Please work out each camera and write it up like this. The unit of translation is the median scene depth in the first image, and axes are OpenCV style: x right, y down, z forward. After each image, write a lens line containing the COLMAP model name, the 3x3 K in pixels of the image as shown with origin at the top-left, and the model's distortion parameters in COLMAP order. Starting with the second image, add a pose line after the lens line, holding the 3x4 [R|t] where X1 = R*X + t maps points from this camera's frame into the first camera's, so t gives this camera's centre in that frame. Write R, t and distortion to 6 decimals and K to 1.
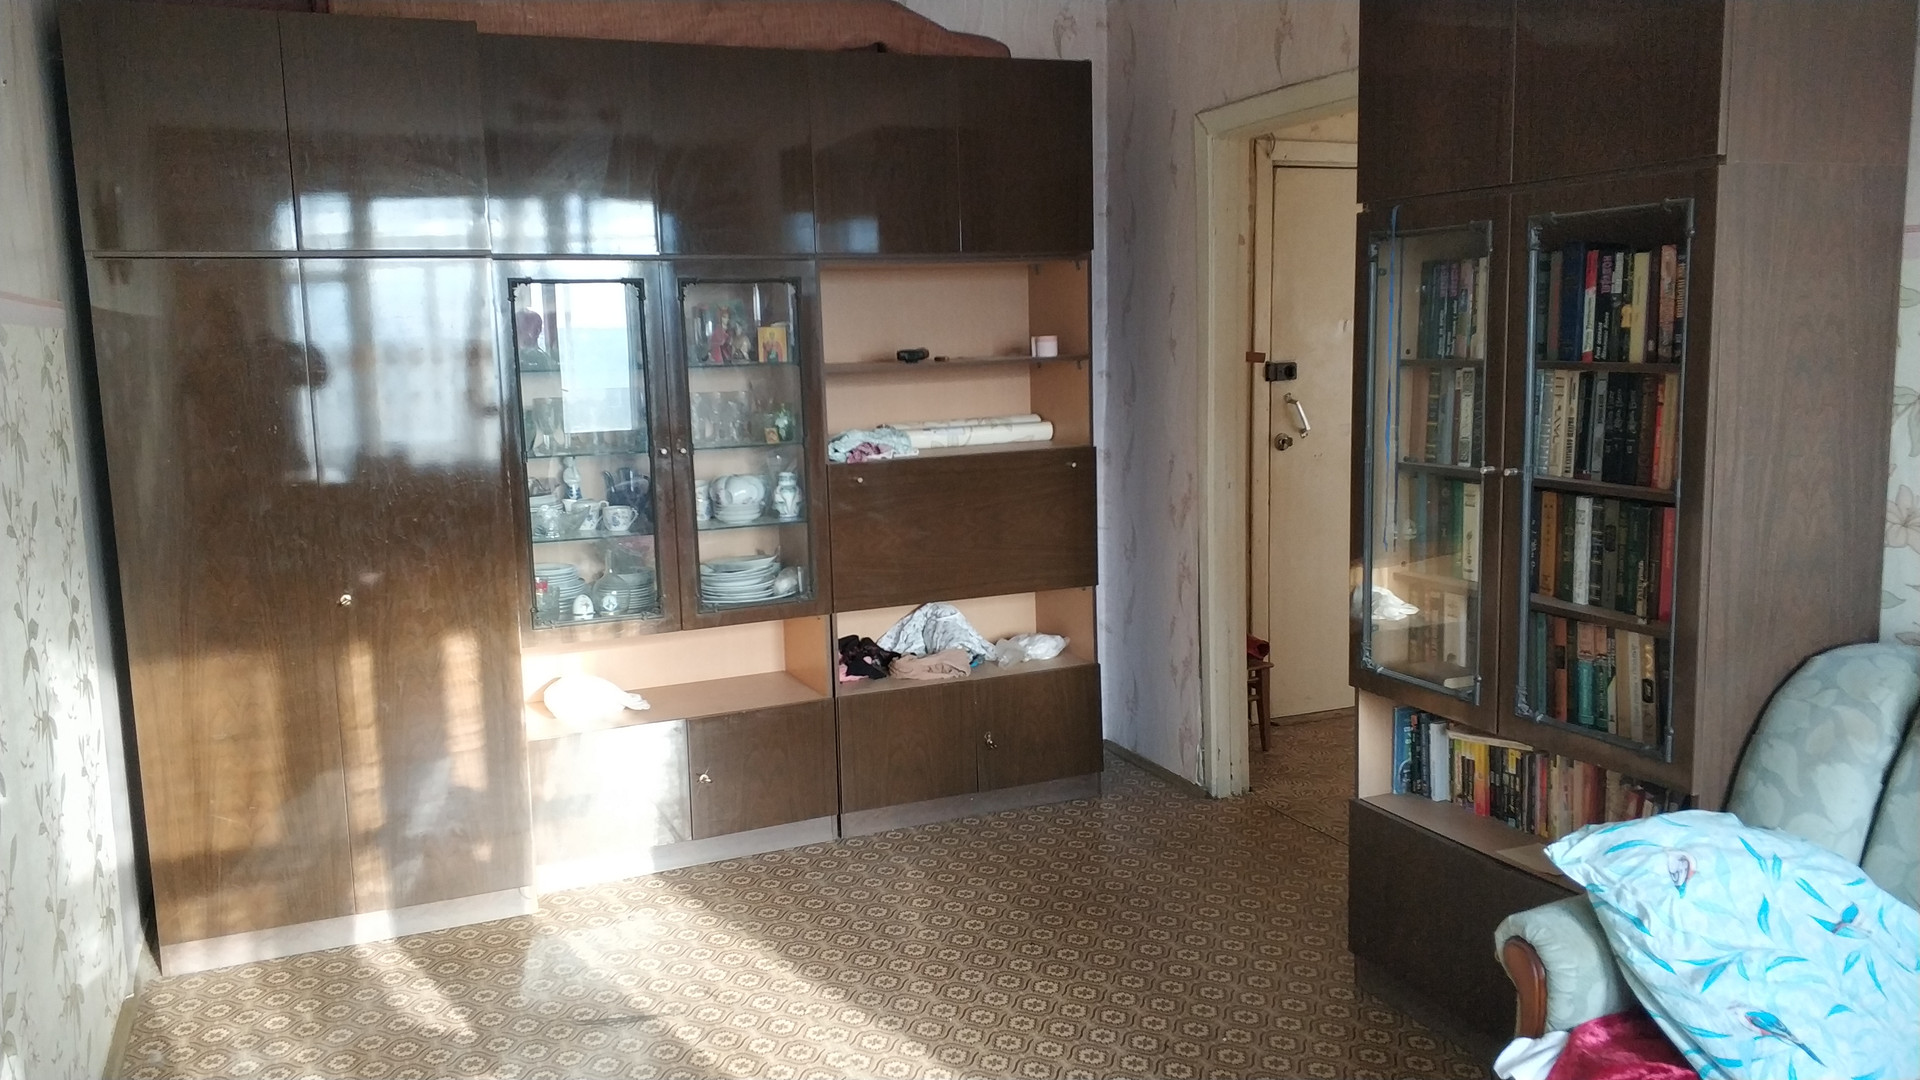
lens RADIAL K [[1498.3, 0, 938.3], [0, 1498.3, 534.1], [0, 0, 1]] dist [0.034731, -0.044722]
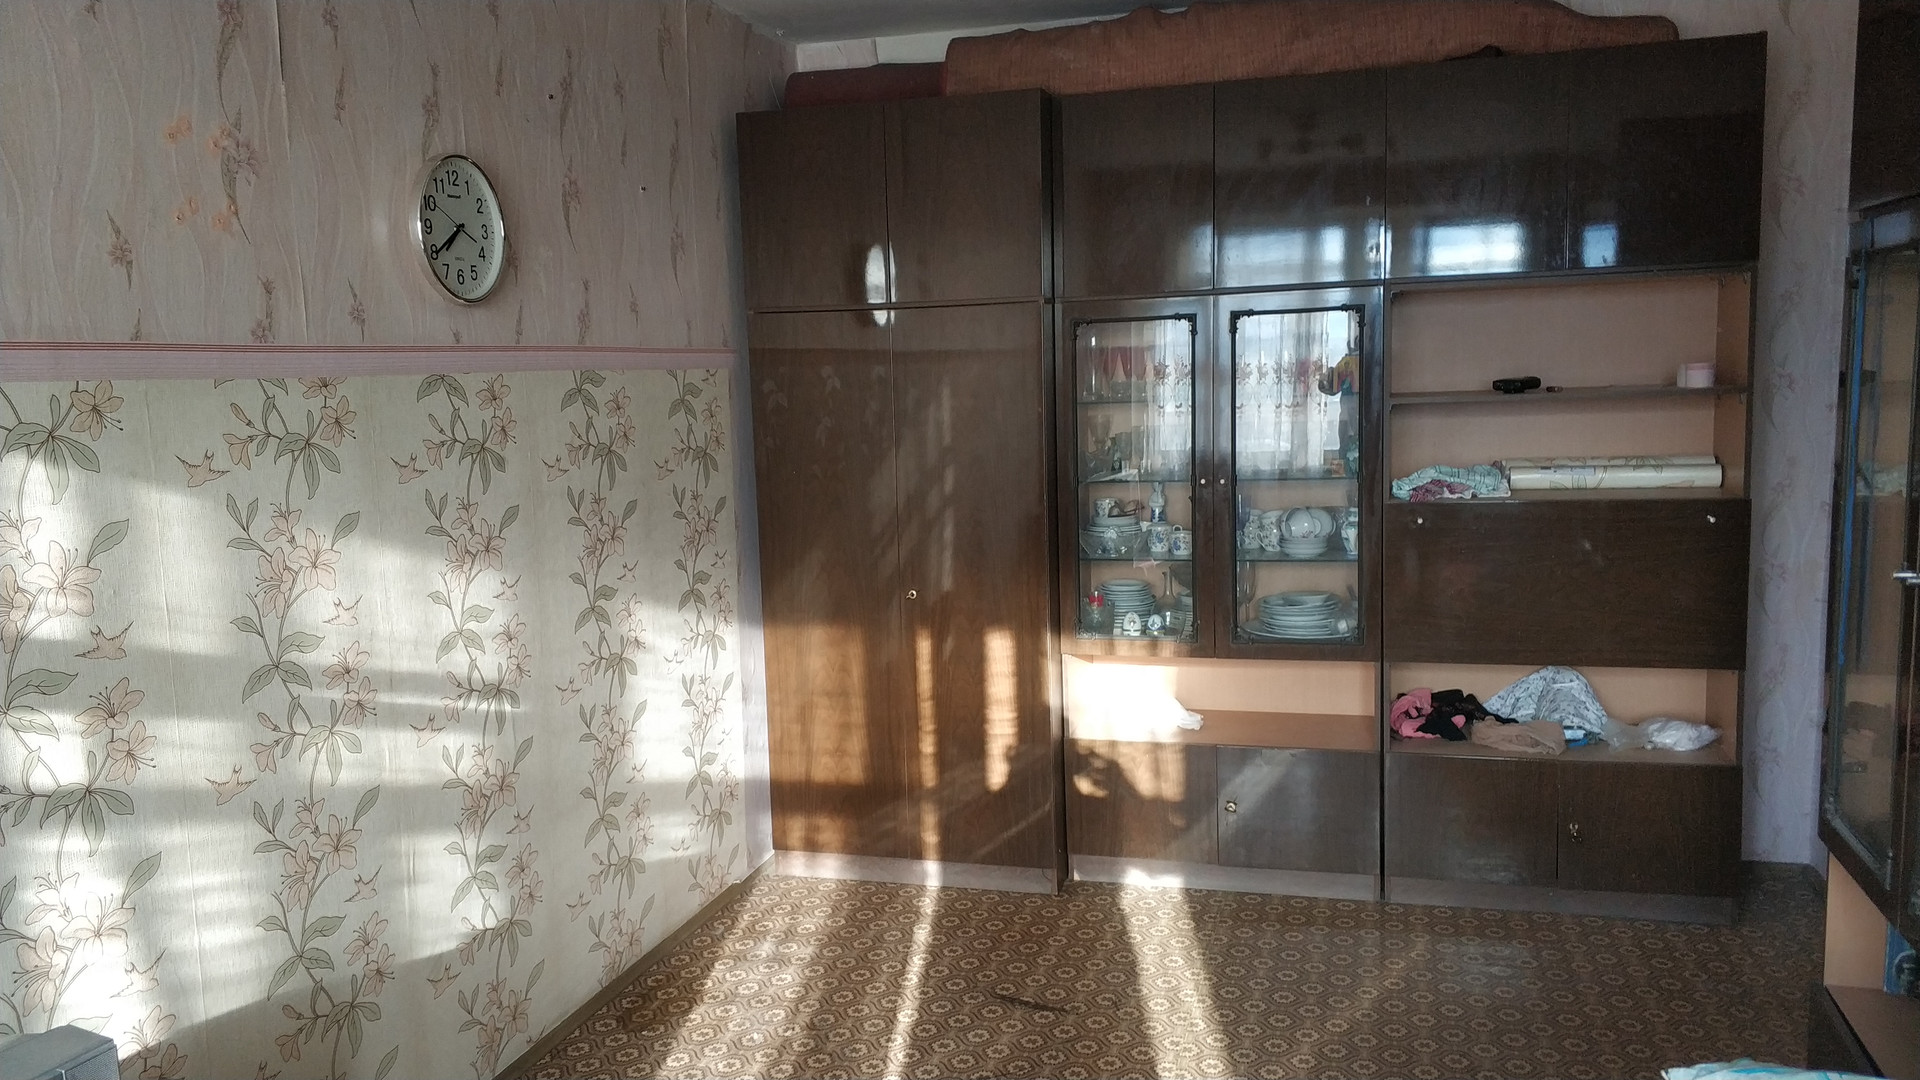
lens RADIAL K [[1498.3, 0, 948.3], [0, 1498.3, 538.5], [0, 0, 1]] dist [0.034731, -0.044722]
pose [[0.761859, 0.074977, -0.643389, 0.323481], [-0.080174, 0.996556, 0.021196, -0.021695], [0.642762, 0.035434, 0.765246, 0.100183]]
